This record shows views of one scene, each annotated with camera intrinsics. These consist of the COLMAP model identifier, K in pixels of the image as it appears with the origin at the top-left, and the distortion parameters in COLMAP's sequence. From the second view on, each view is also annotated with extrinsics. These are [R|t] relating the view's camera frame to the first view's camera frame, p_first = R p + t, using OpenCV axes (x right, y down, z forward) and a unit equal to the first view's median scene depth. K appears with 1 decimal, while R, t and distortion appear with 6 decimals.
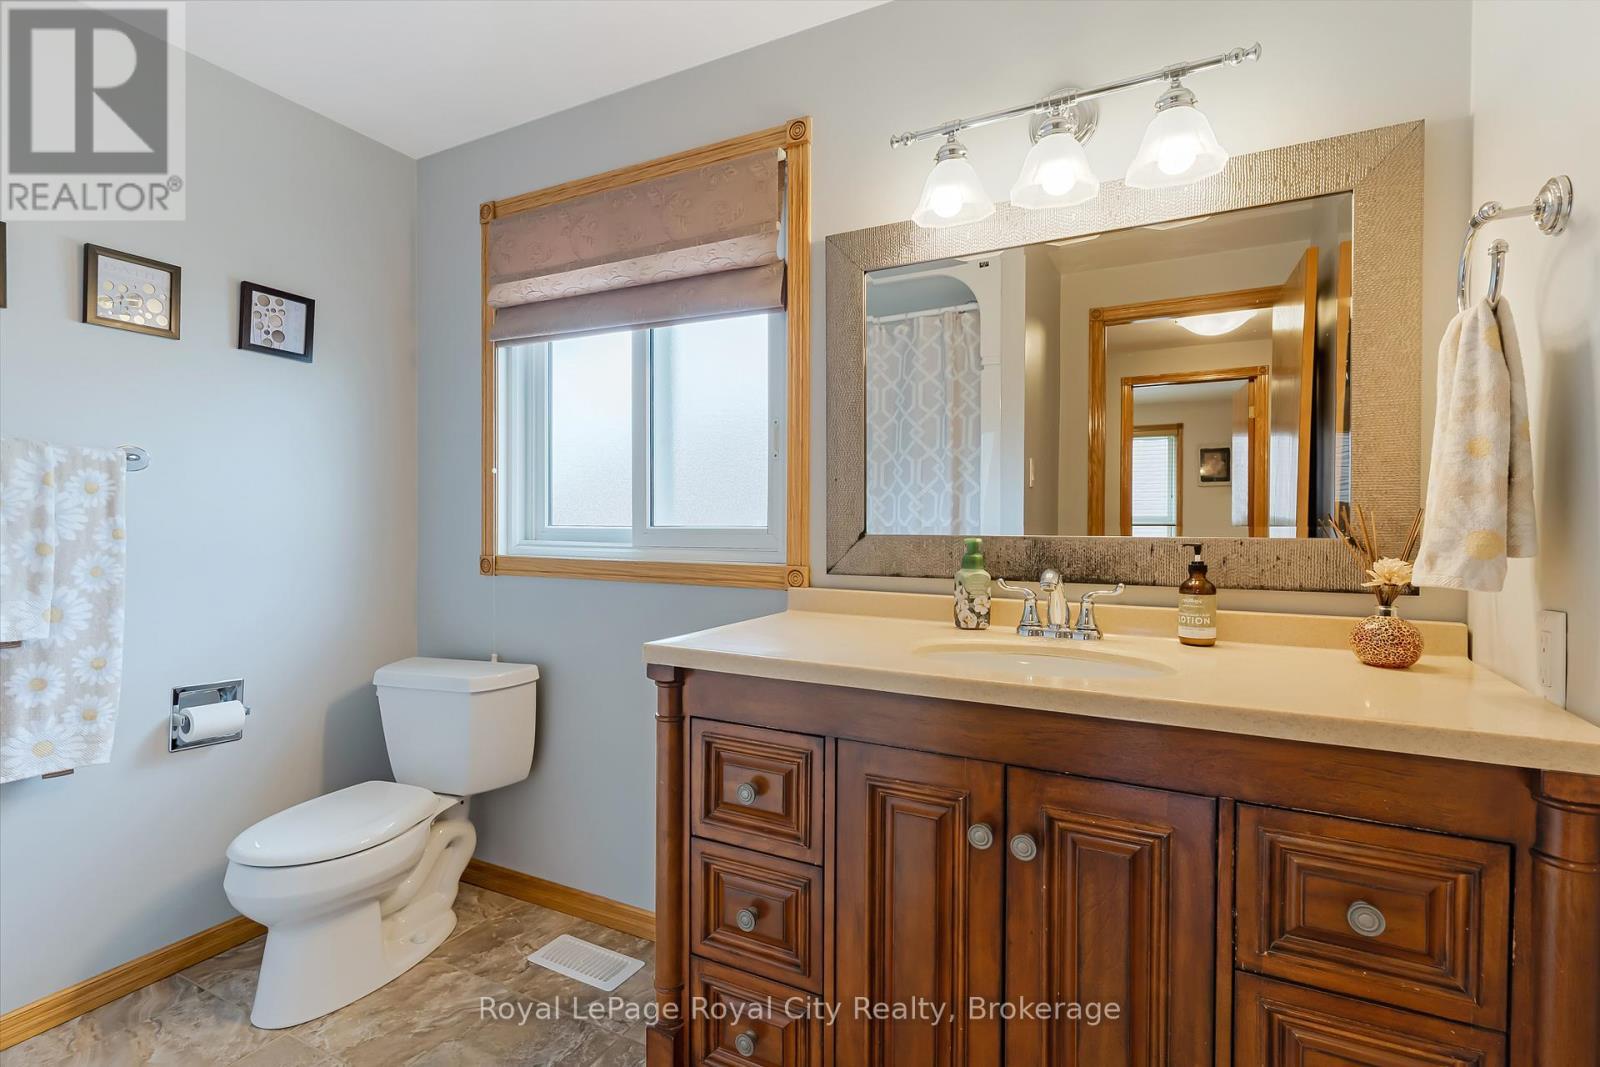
lens RADIAL K [[757.2, 0, 799.4], [0, 757.2, 530.5], [0, 0, 1]] dist [0.002879, -0.001425]
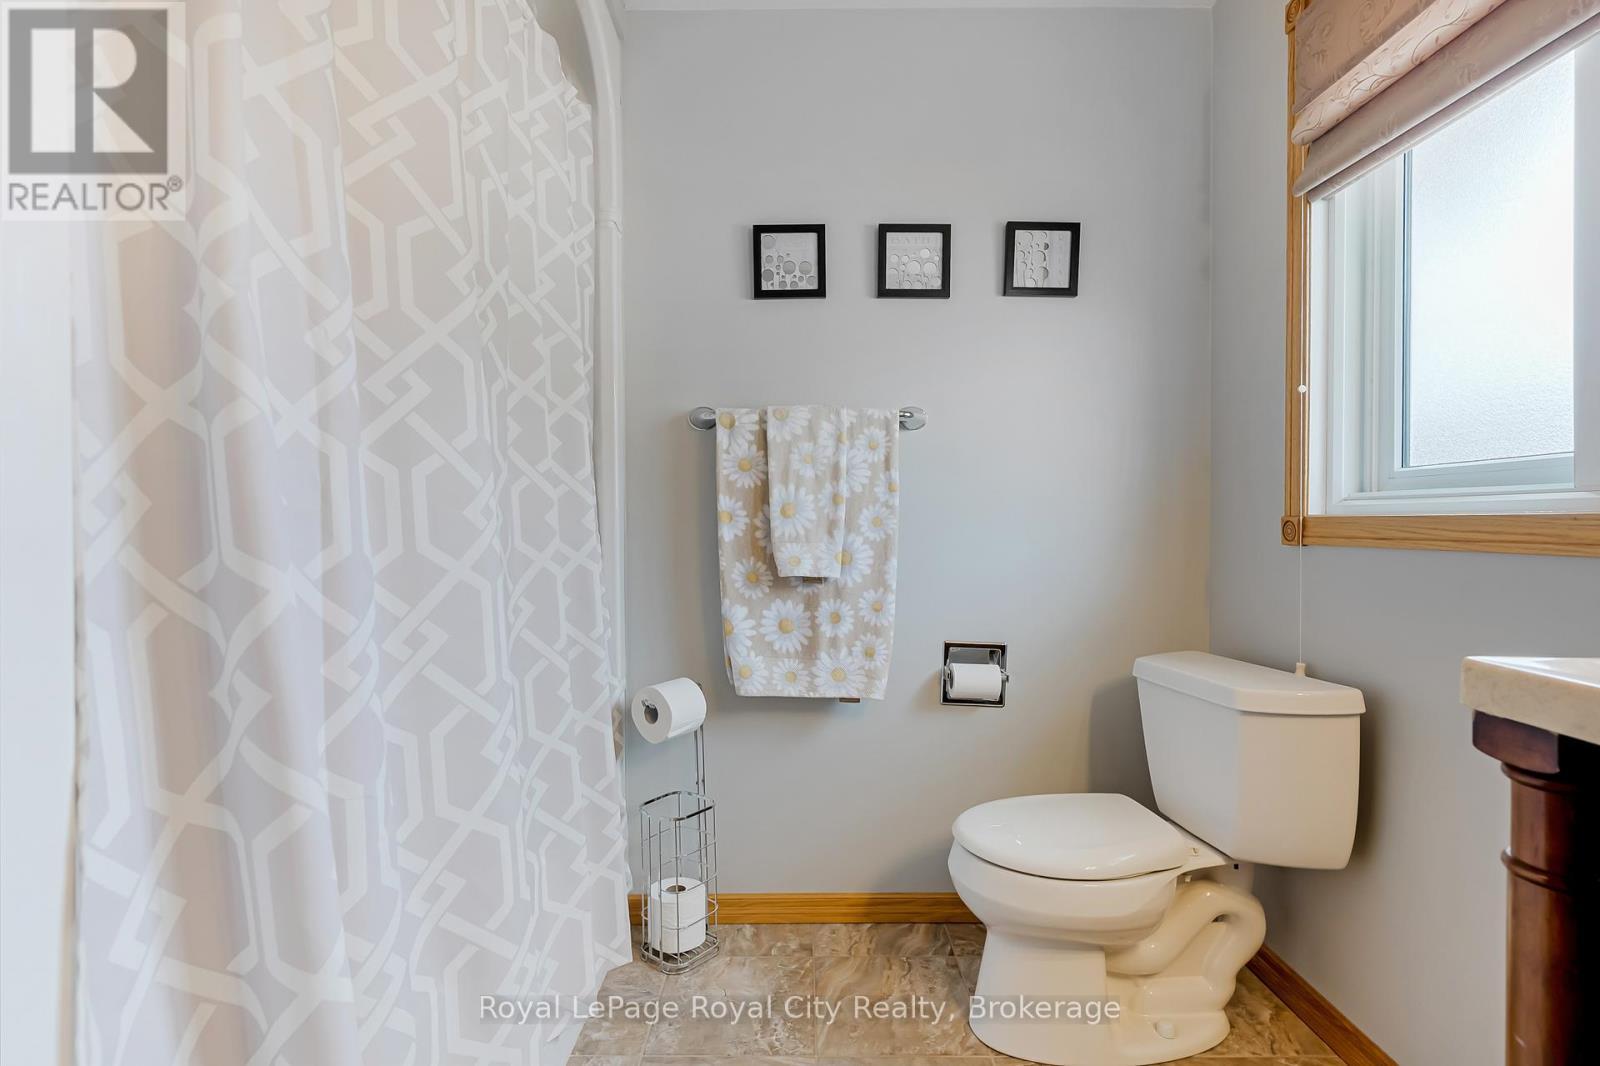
lens RADIAL K [[757.2, 0, 799.4], [0, 757.2, 530.0], [0, 0, 1]] dist [0.002879, -0.001425]
pose [[0.453046, 0.002732, -0.891483, -0.009296], [-0.008384, 0.999964, -0.001196, 0.065841], [0.891448, 0.008016, 0.453053, 0.393302]]
